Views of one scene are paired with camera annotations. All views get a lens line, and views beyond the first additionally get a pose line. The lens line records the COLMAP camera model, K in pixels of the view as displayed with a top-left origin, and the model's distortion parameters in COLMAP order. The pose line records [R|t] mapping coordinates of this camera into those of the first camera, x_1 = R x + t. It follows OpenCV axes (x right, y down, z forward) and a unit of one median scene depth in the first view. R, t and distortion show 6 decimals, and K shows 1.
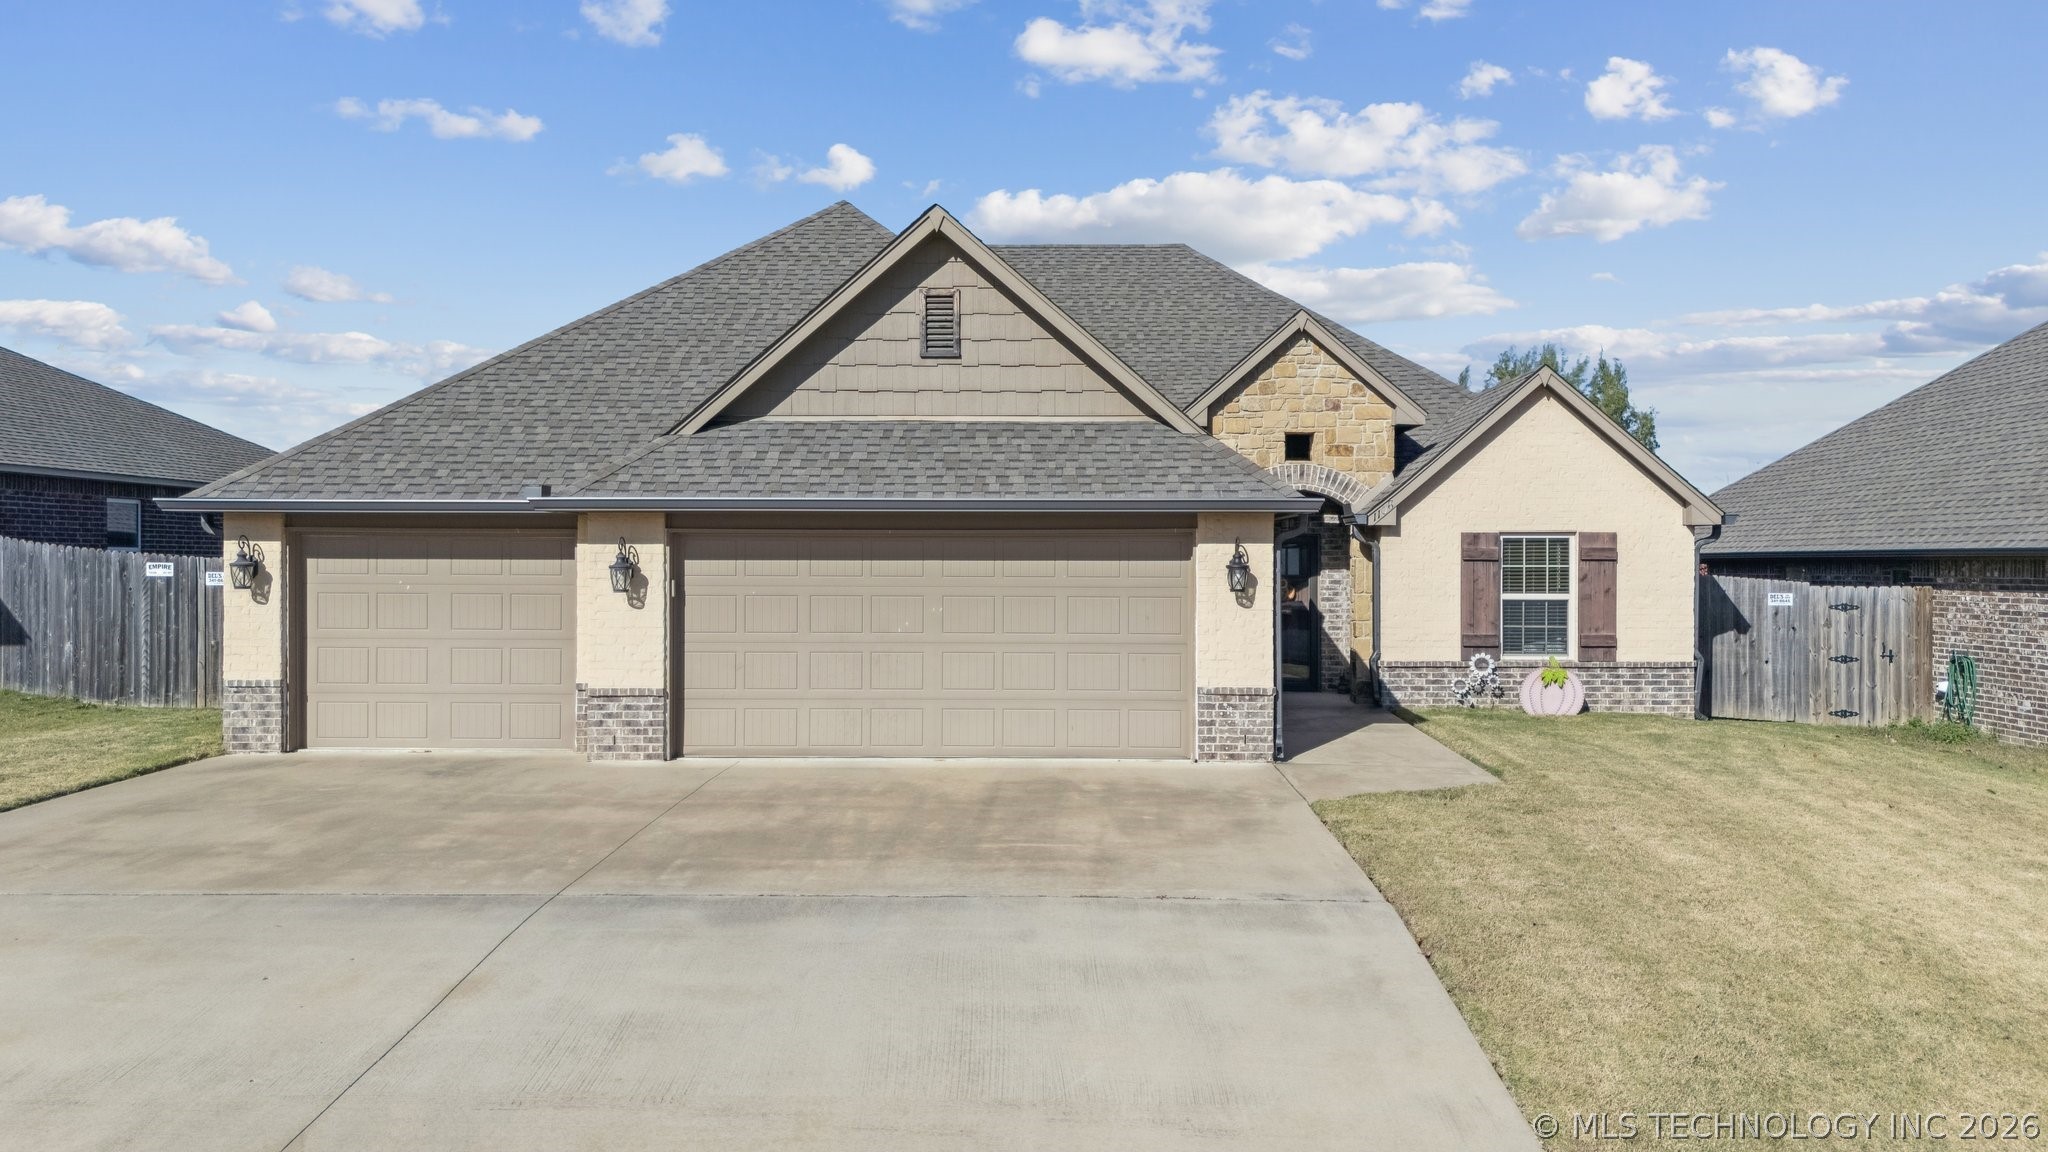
lens RADIAL K [[1492.5, 0, 1033.7], [0, 1492.5, 578.3], [0, 0, 1]] dist [0.060350, -0.051740]
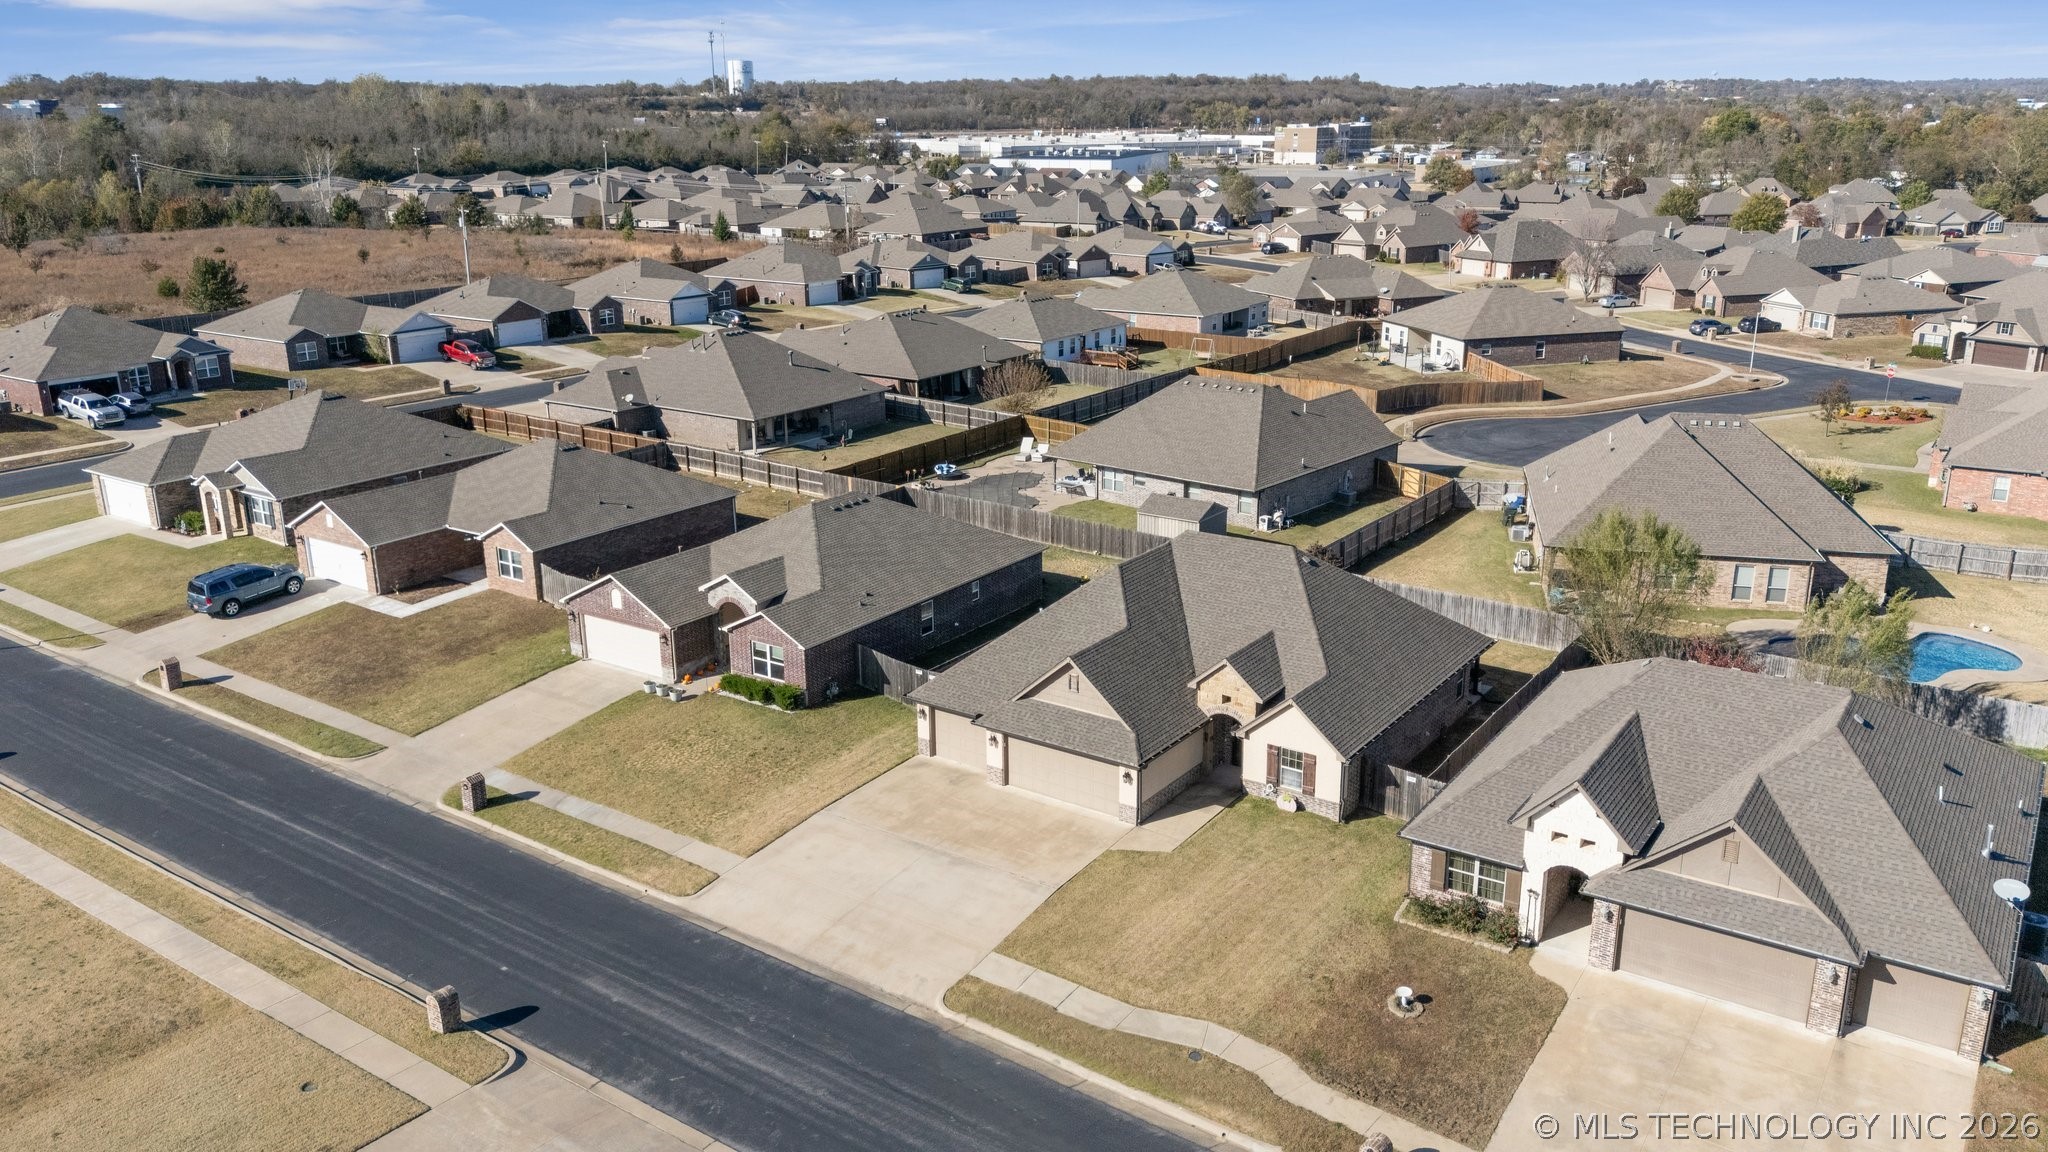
lens RADIAL K [[1492.5, 0, 1033.7], [0, 1492.5, 578.3], [0, 0, 1]] dist [0.060350, -0.051740]
pose [[0.831355, 0.152985, -0.534270, 1.416937], [0.005245, 0.959161, 0.282812, -1.168911], [0.555717, -0.237919, 0.796601, -1.502192]]
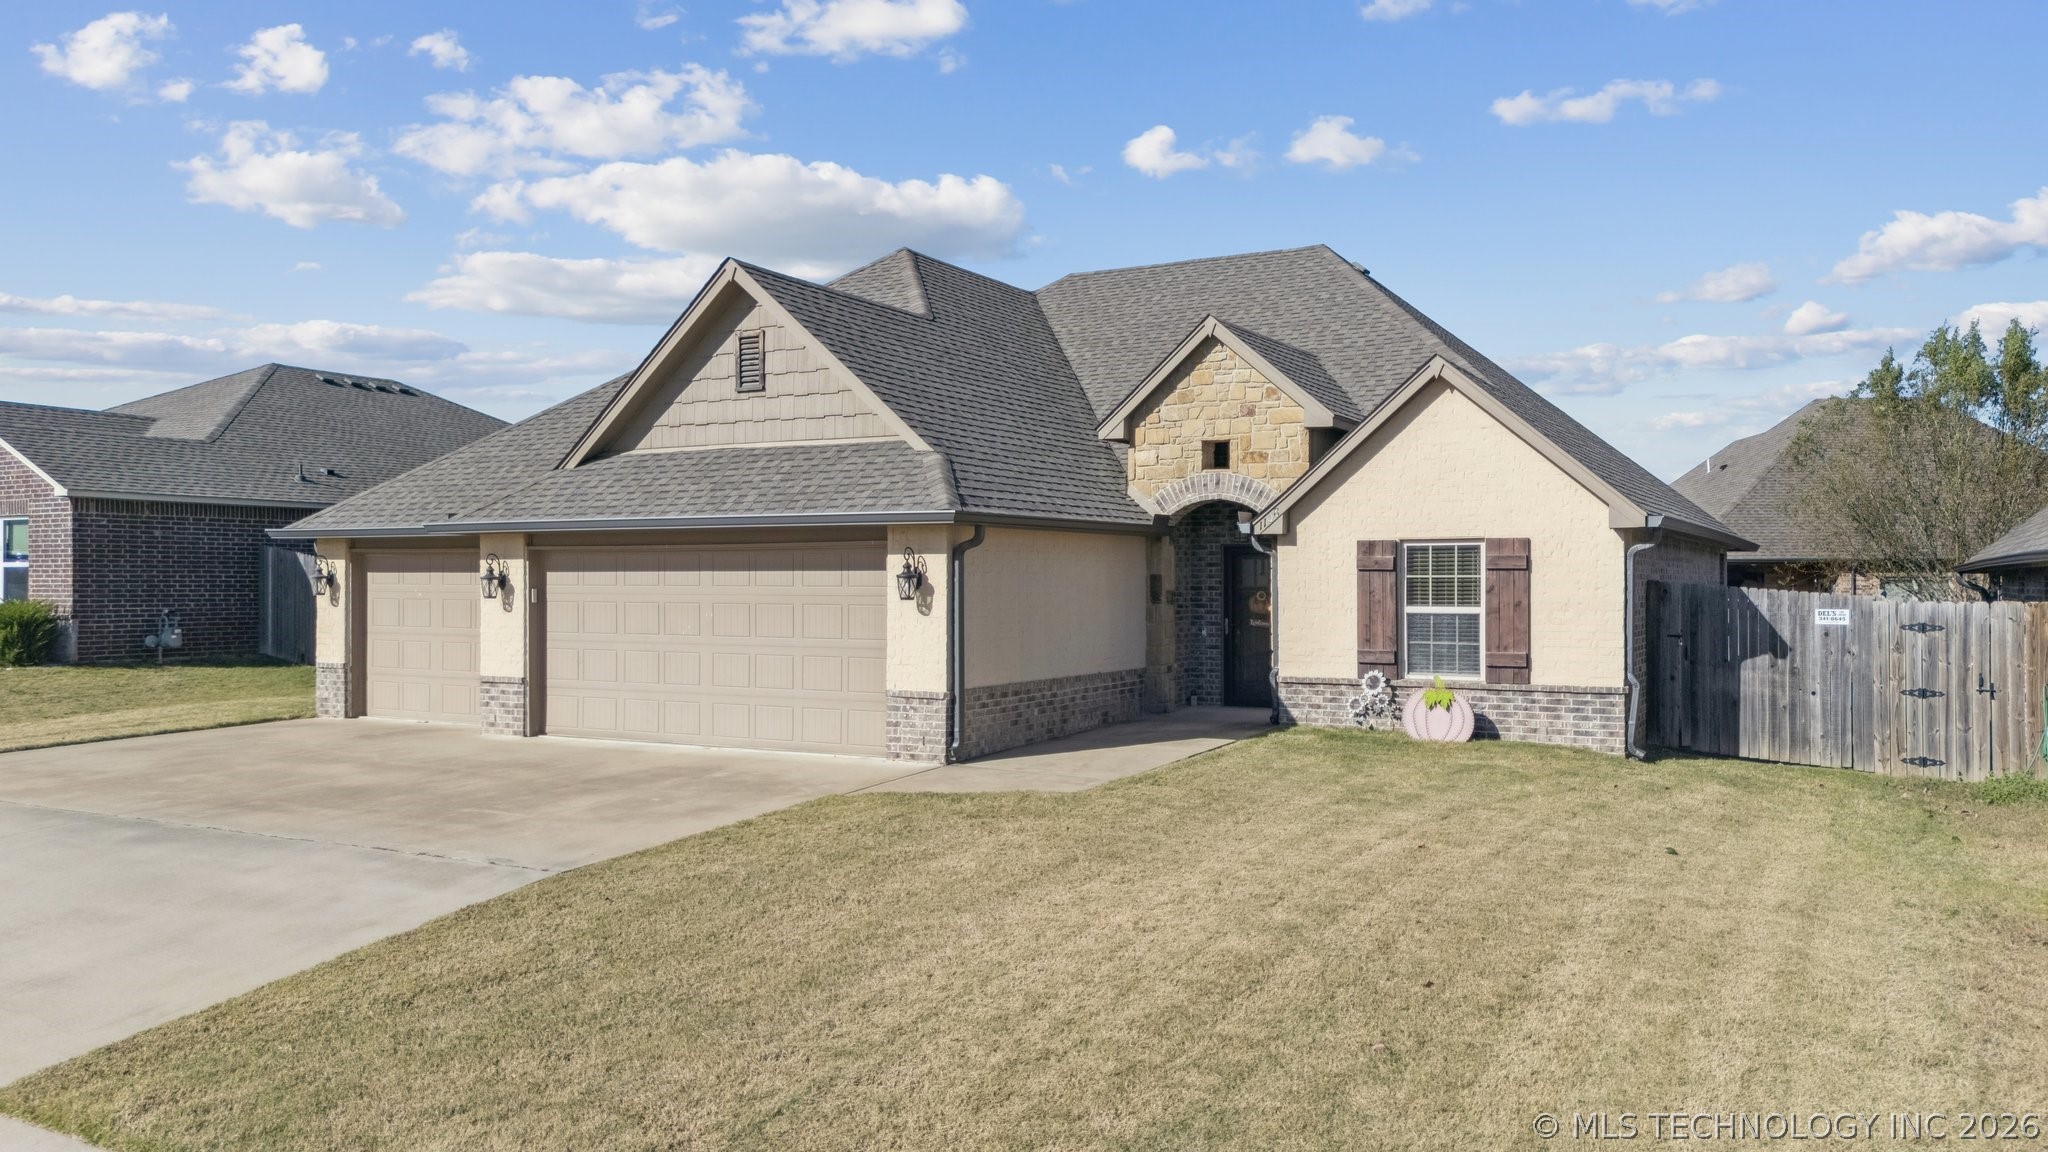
lens RADIAL K [[1492.5, 0, 1033.7], [0, 1492.5, 578.3], [0, 0, 1]] dist [0.060350, -0.051740]
pose [[0.885658, -0.002146, -0.464333, 0.538800], [-0.003513, 0.999930, -0.011323, 0.004158], [0.464324, 0.011660, 0.885589, 0.084173]]
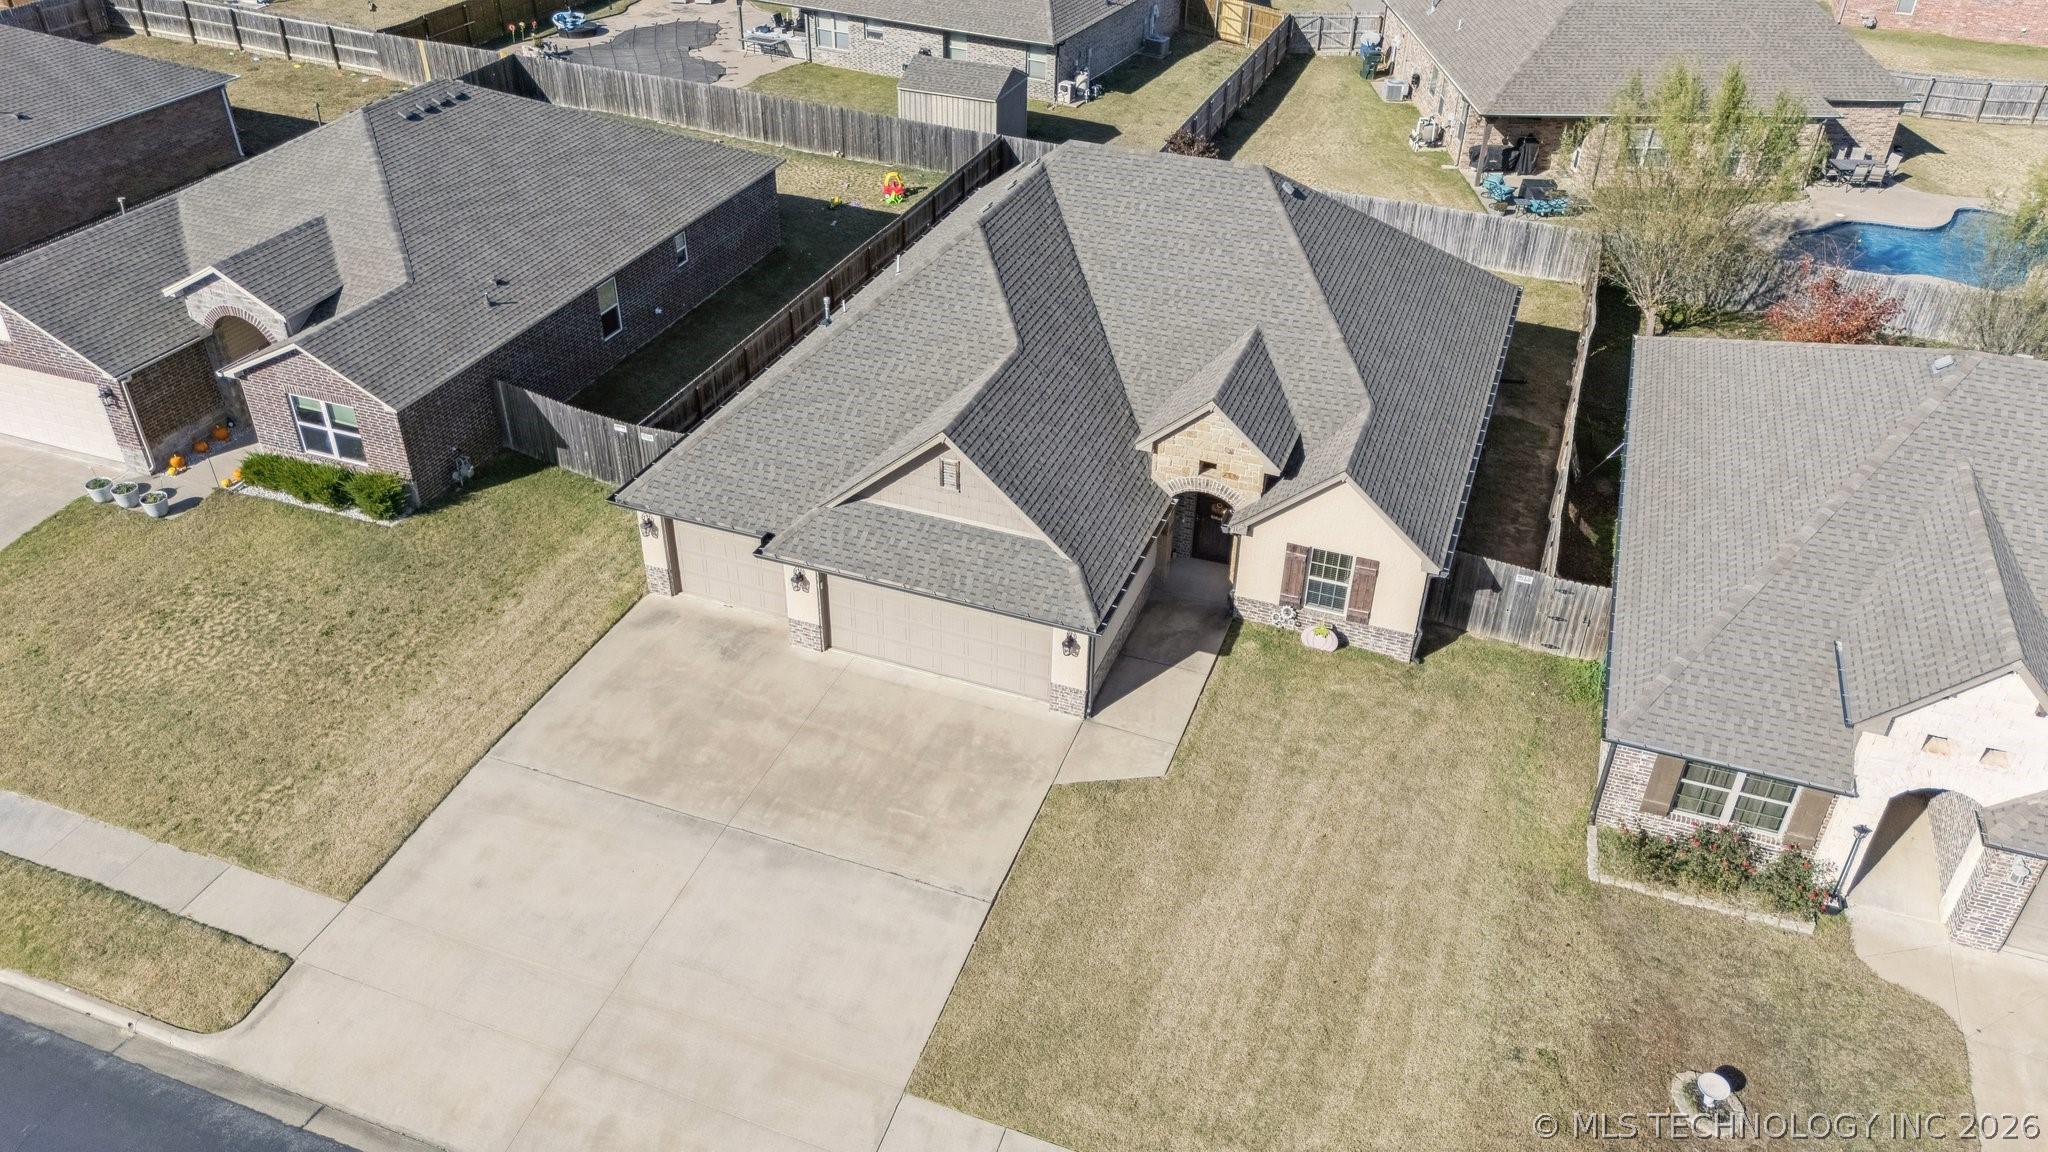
lens RADIAL K [[1492.5, 0, 1033.7], [0, 1492.5, 578.3], [0, 0, 1]] dist [0.060350, -0.051740]
pose [[0.941814, 0.198318, -0.271398, 0.480169], [-0.016782, 0.834141, 0.551295, -0.915513], [0.335716, -0.514663, 0.788934, -0.435176]]
